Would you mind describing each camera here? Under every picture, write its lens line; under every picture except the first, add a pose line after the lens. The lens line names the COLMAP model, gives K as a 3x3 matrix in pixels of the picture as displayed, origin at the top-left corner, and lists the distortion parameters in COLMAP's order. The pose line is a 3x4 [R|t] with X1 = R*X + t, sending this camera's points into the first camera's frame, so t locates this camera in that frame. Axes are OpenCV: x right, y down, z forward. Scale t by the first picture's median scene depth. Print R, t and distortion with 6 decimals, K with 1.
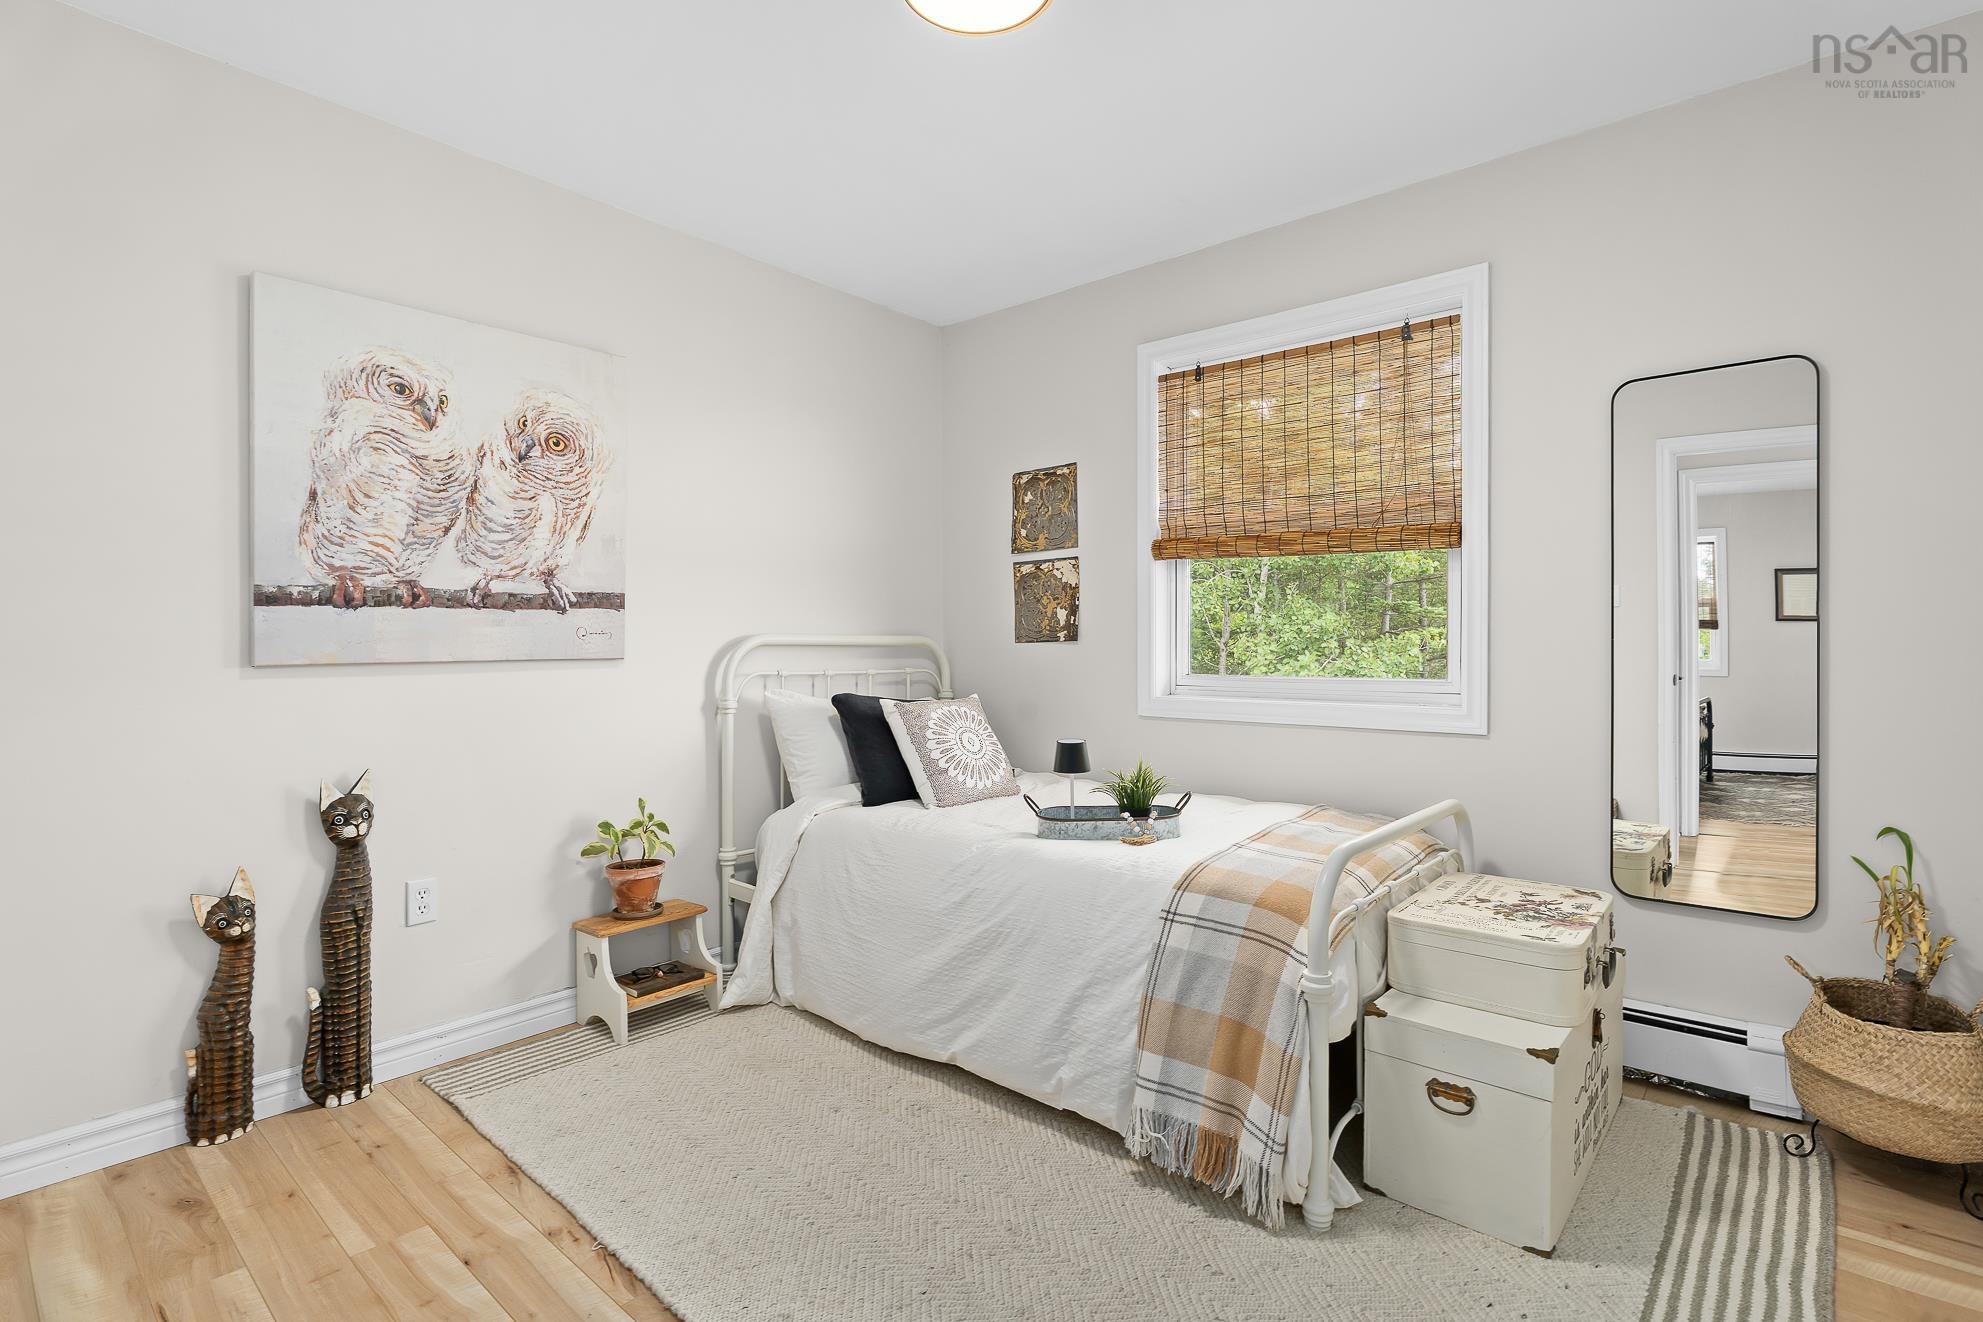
lens RADIAL K [[951.5, 0, 990.3], [0, 951.5, 659.1], [0, 0, 1]] dist [-0.003688, -0.002709]
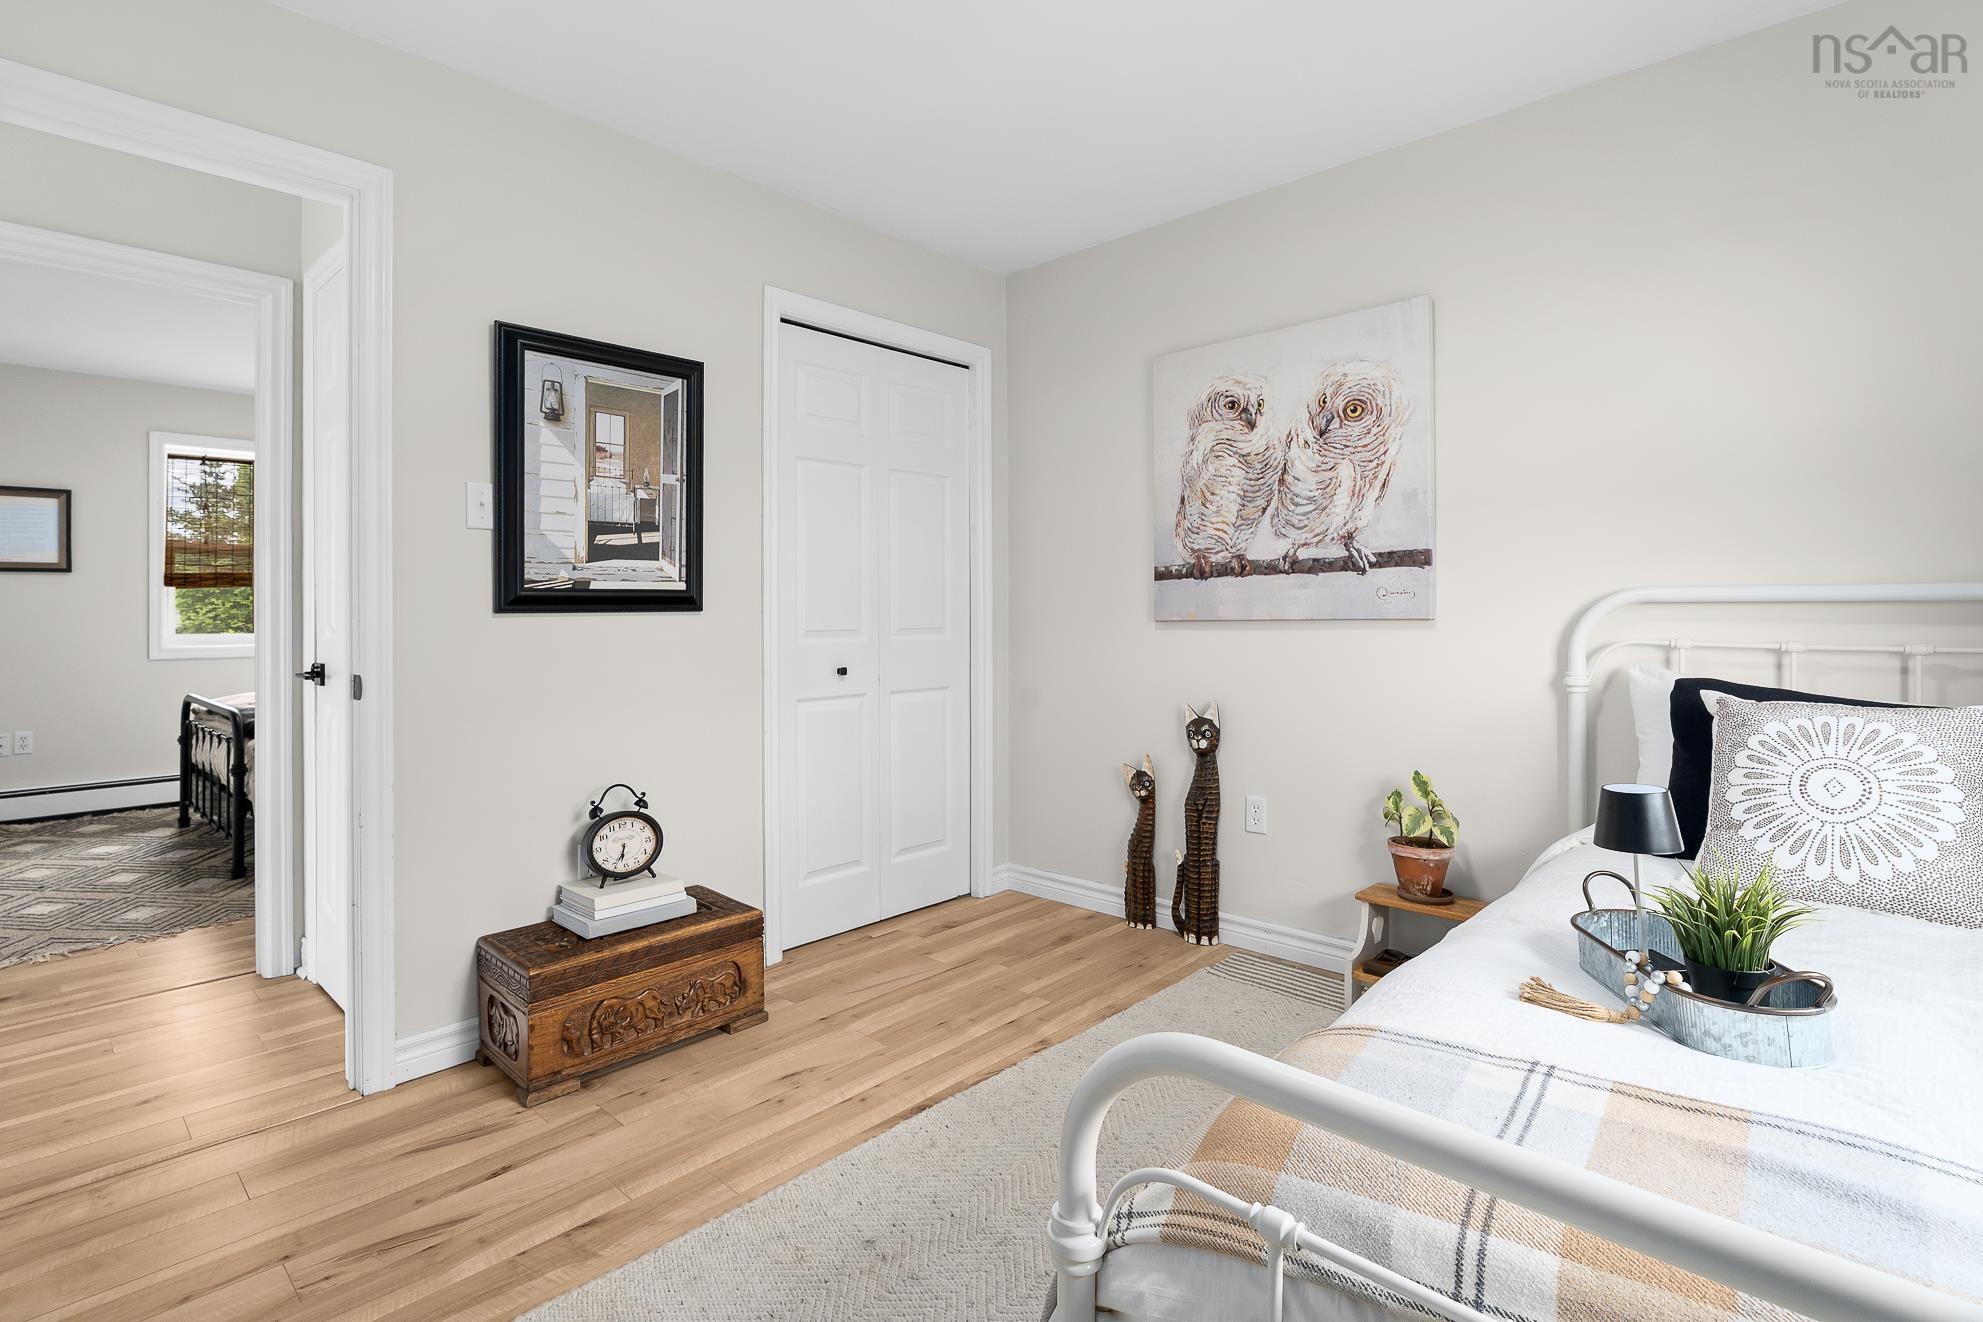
lens RADIAL K [[951.5, 0, 977.1], [0, 951.5, 608.6], [0, 0, 1]] dist [-0.003688, -0.002709]
pose [[-0.050071, 0.002046, -0.998744, 0.655972], [-0.005016, 0.999985, 0.002300, -0.012571], [0.998733, 0.005125, -0.050060, 0.707153]]
